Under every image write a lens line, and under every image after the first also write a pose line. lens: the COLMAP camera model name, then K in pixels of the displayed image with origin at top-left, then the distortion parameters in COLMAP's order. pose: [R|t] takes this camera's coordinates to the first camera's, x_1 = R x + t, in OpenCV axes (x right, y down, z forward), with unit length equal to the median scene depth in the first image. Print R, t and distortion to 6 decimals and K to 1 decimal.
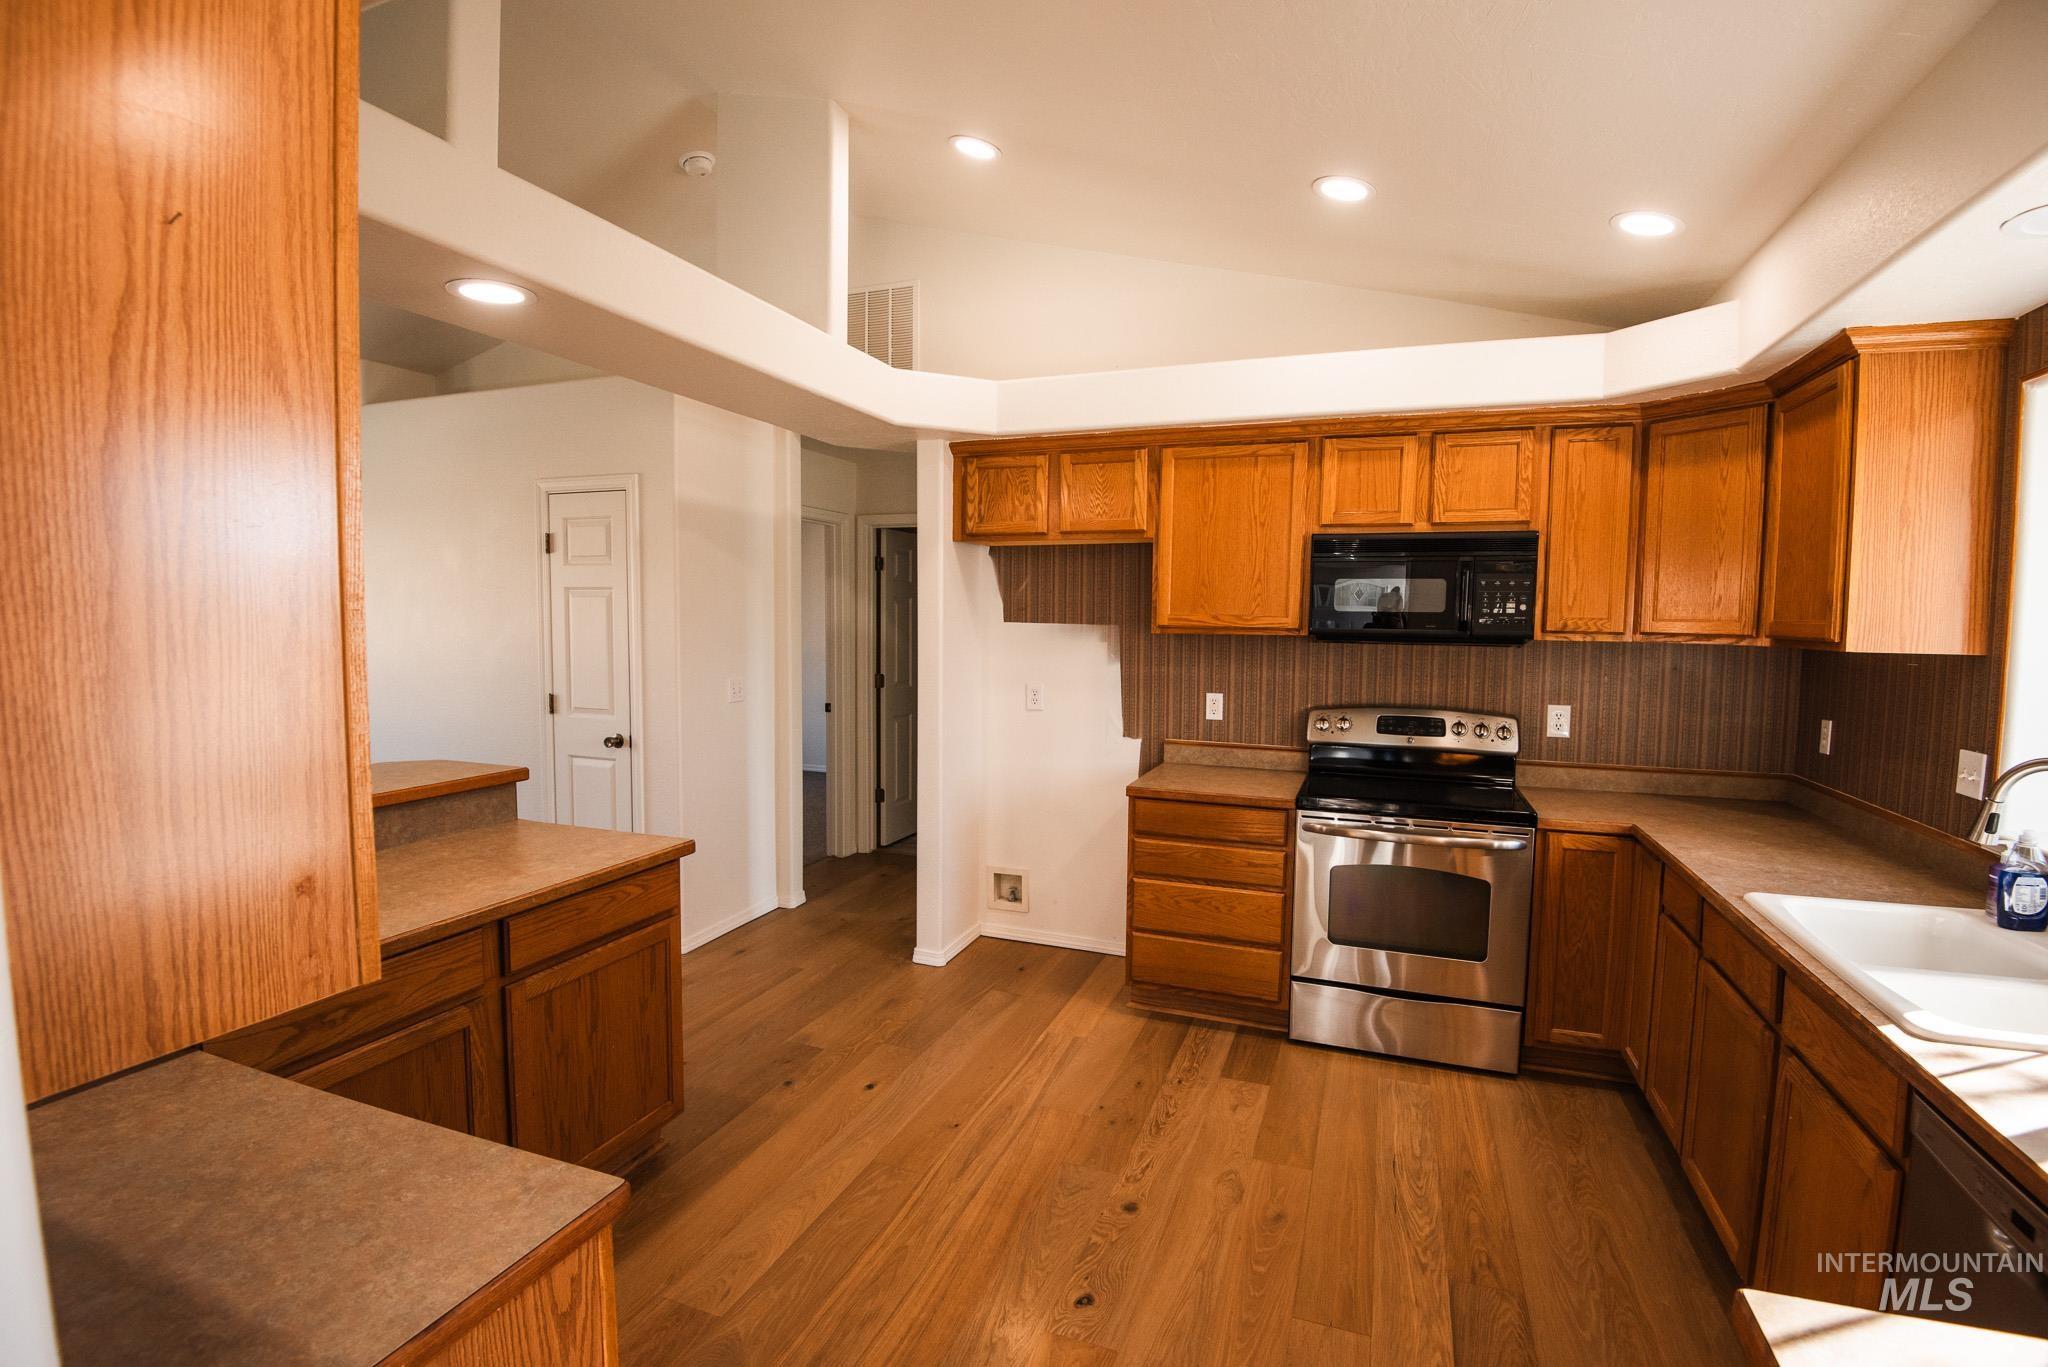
lens RADIAL K [[943.8, 0, 1018.8], [0, 943.8, 682.5], [0, 0, 1]] dist [-0.033996, -0.000319]
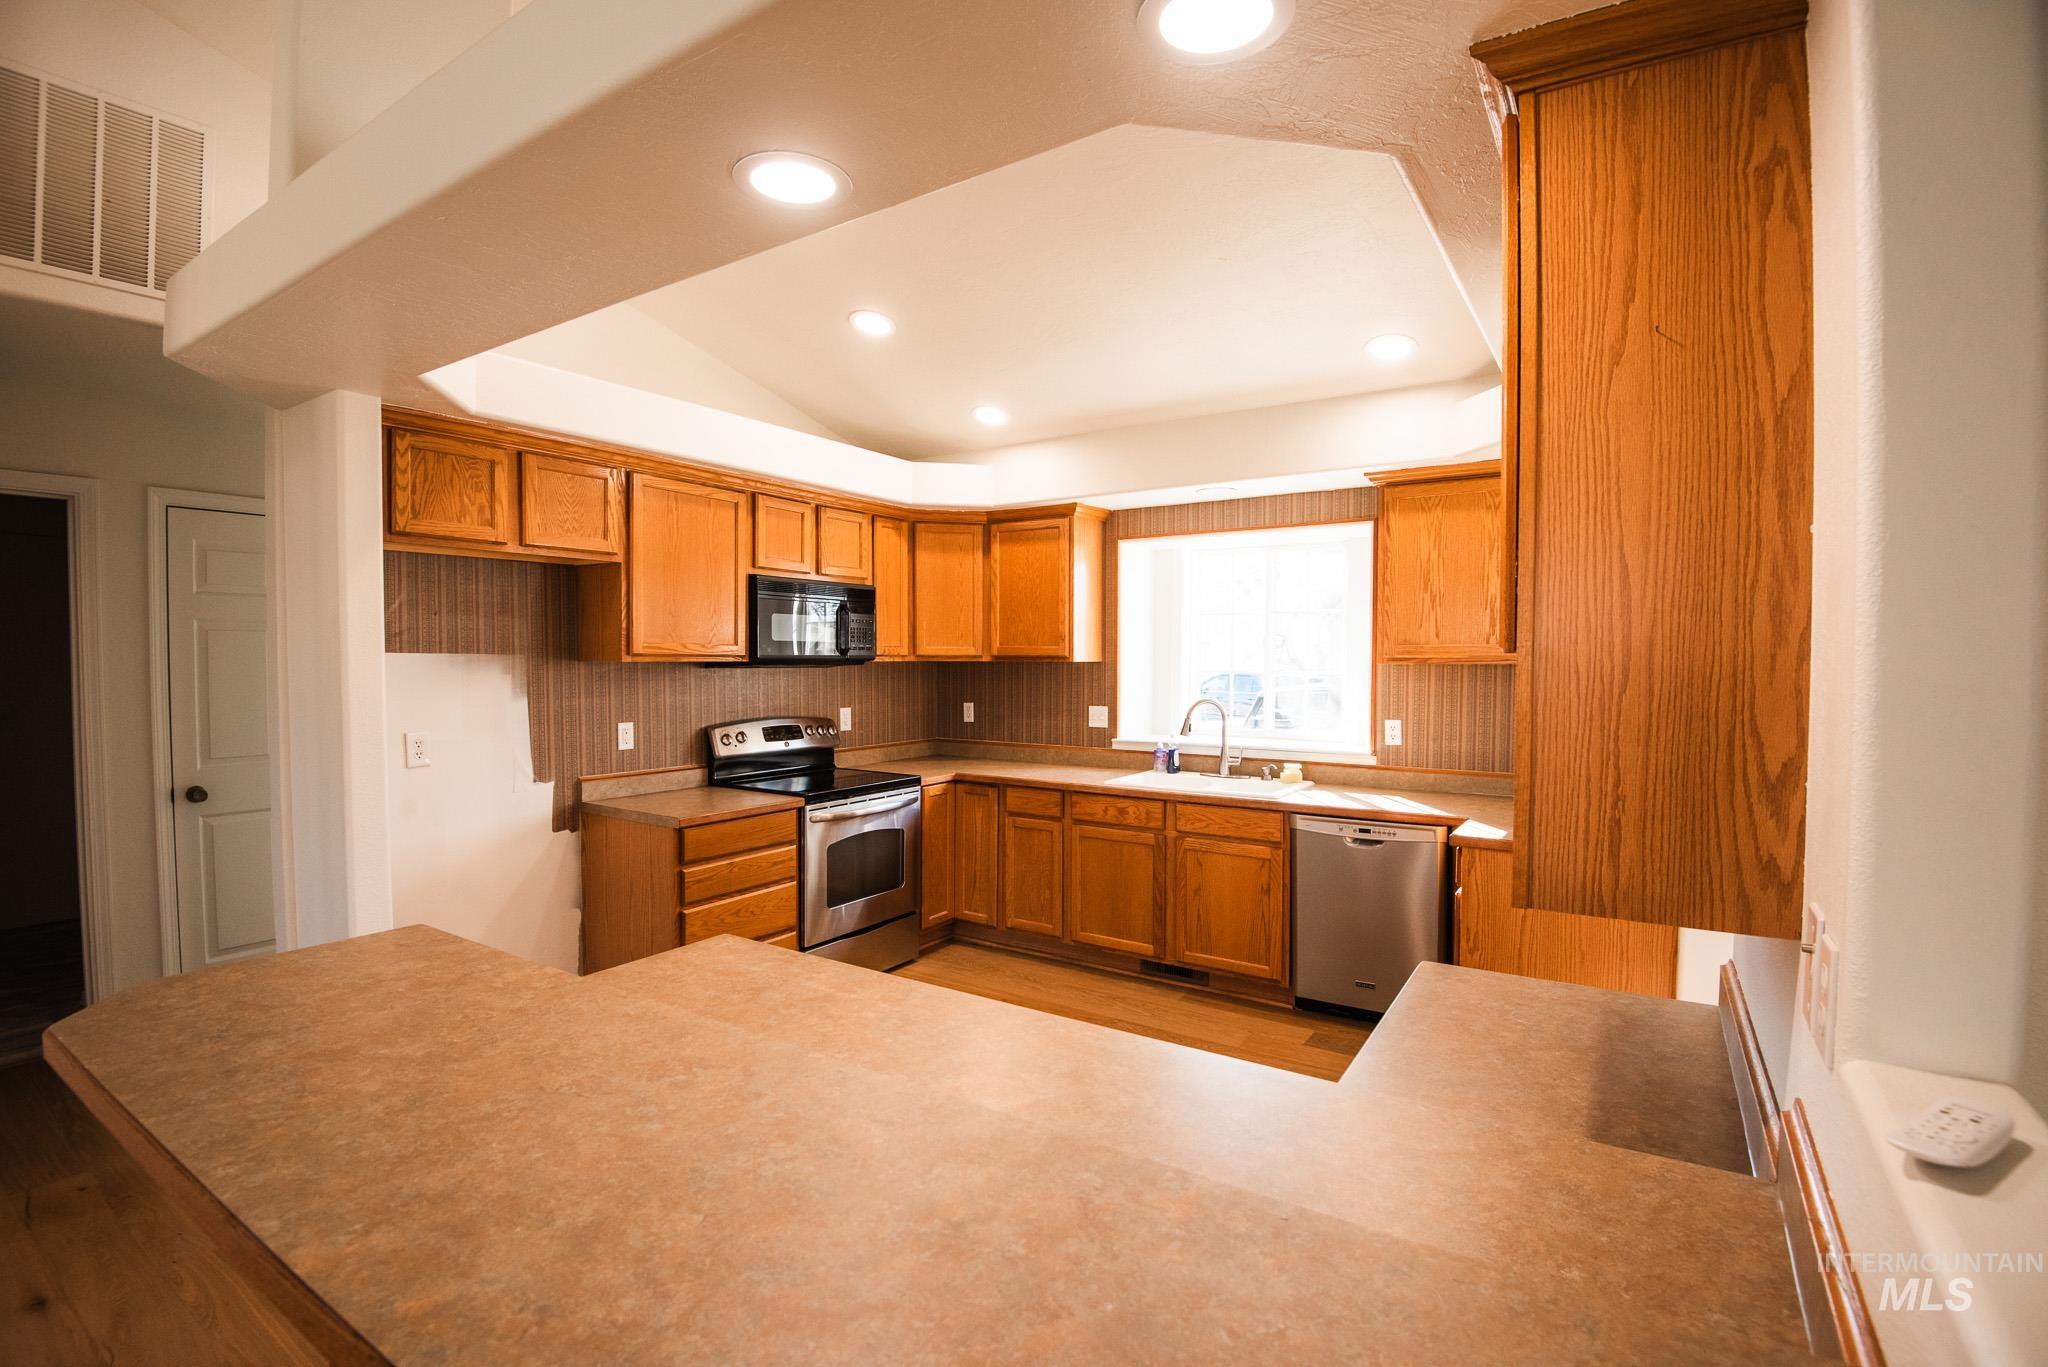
lens RADIAL K [[943.8, 0, 1018.8], [0, 943.8, 682.5], [0, 0, 1]] dist [-0.033996, -0.000319]
pose [[0.212583, -0.037256, 0.976432, -0.752810], [0.066872, 0.997485, 0.023501, -0.029745], [-0.974852, 0.060300, 0.214540, 0.436872]]
